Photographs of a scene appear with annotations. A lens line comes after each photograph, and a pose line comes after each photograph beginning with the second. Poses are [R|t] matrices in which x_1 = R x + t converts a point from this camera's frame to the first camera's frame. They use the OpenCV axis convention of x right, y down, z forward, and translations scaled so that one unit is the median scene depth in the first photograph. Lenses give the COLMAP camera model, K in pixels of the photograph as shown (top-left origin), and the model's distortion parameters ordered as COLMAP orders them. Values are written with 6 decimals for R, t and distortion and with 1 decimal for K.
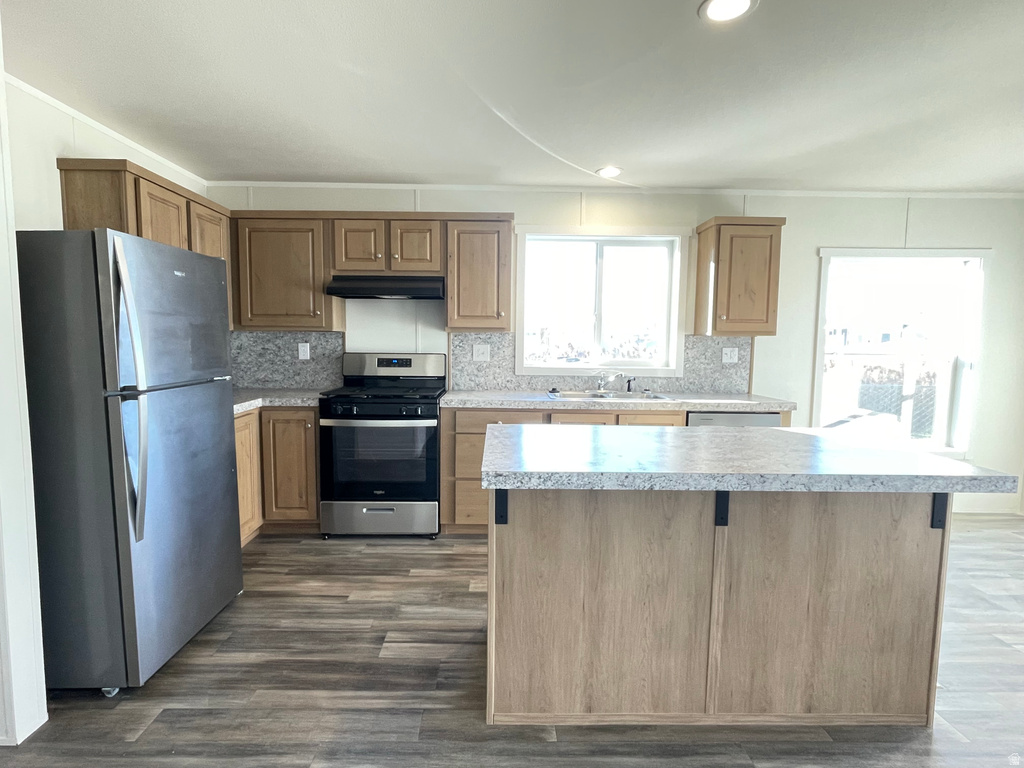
lens RADIAL K [[535.2, 0, 502.5], [0, 535.2, 386.5], [0, 0, 1]] dist [0.000075, -0.000566]
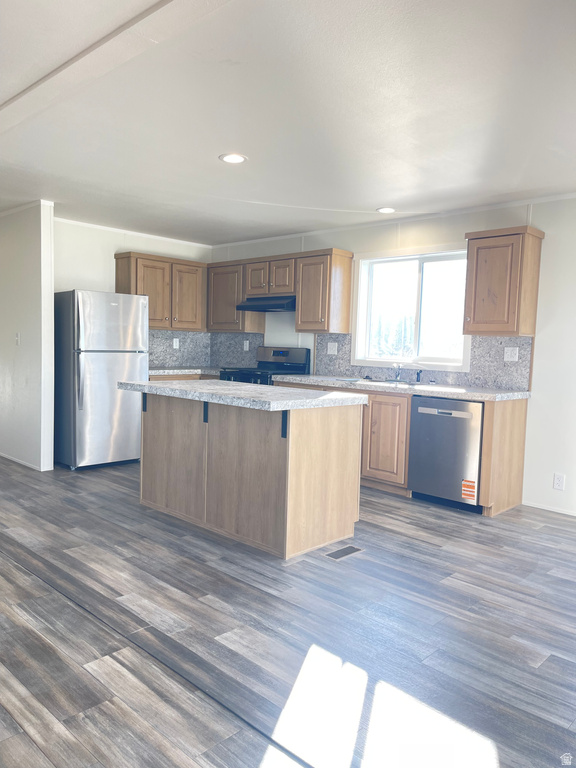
lens RADIAL K [[579.8, 0, 285.0], [0, 579.8, 387.5], [0, 0, 1]] dist [0.063563, -0.088014]
pose [[0.712766, 0.063463, -0.698525, 1.020335], [-0.085176, 0.996359, 0.003609, 0.046856], [0.696211, 0.056926, 0.715576, -0.165611]]
